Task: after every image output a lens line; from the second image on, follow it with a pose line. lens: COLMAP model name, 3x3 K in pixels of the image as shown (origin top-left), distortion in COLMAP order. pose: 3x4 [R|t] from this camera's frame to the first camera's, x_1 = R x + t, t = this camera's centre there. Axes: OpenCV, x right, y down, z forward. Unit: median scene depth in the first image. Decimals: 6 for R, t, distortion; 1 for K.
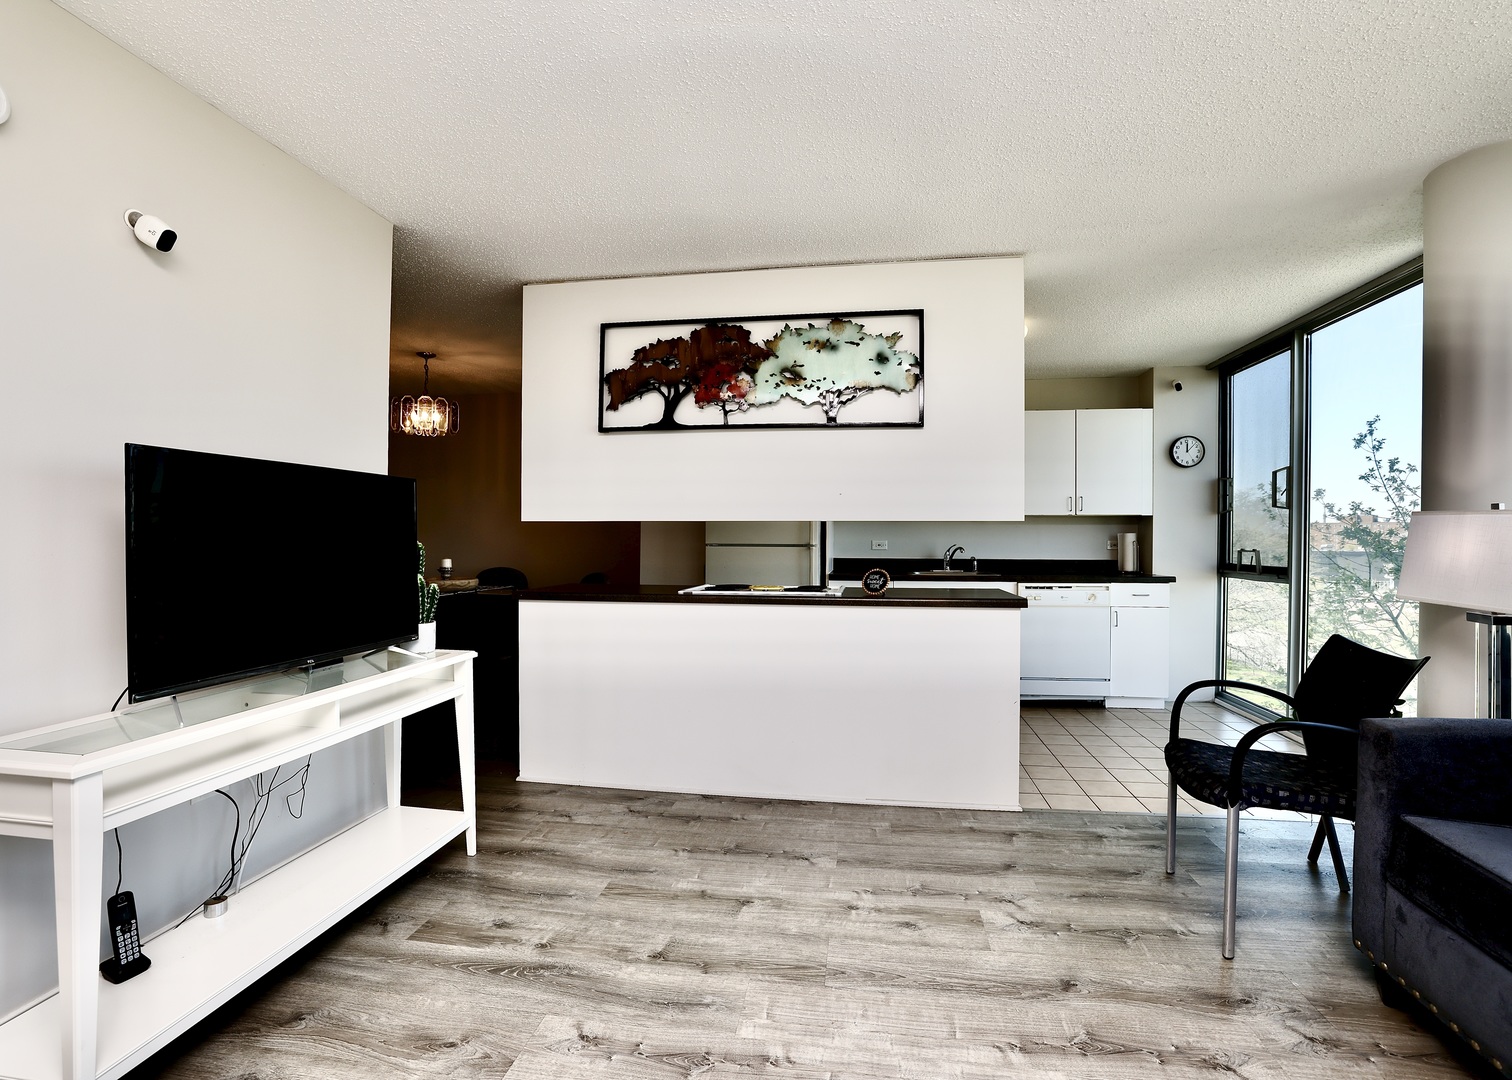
lens RADIAL K [[681.2, 0, 760.7], [0, 681.2, 559.4], [0, 0, 1]] dist [-0.000822, 0.000067]
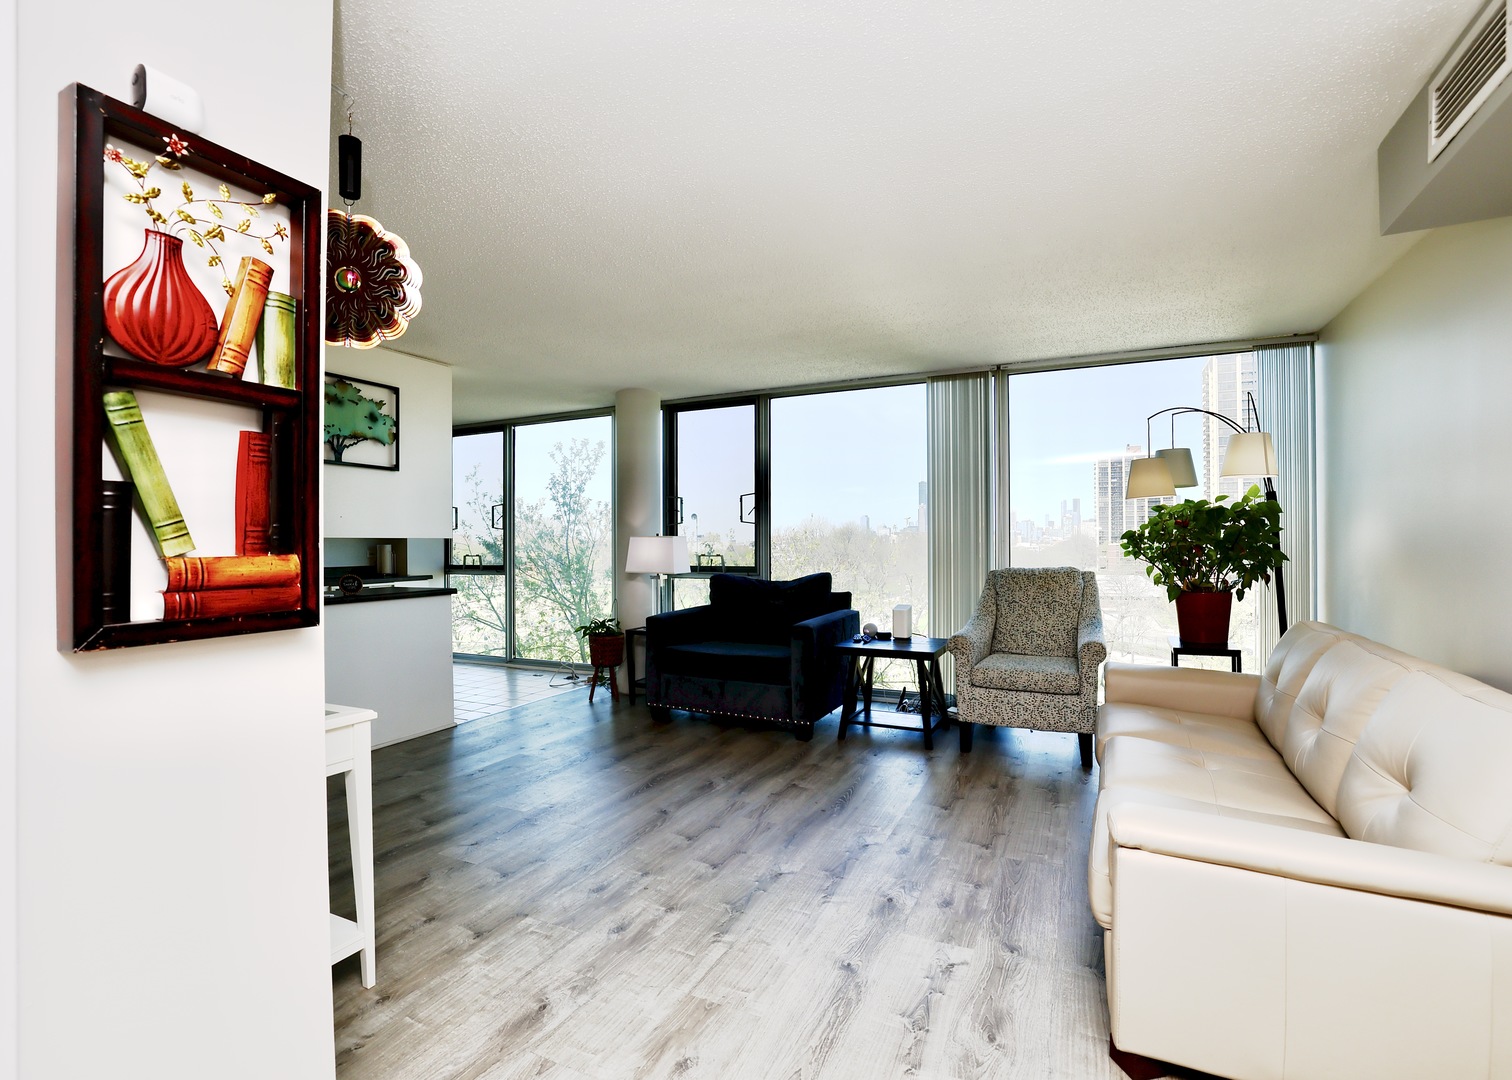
lens RADIAL K [[692.6, 0, 756.0], [0, 692.6, 540.0], [0, 0, 1]] dist [0.000349, 0.000542]
pose [[0.334464, 0.000651, 0.942408, -0.862010], [0.036276, 0.999250, -0.013565, -0.005627], [-0.941710, 0.038724, 0.334189, -0.166374]]
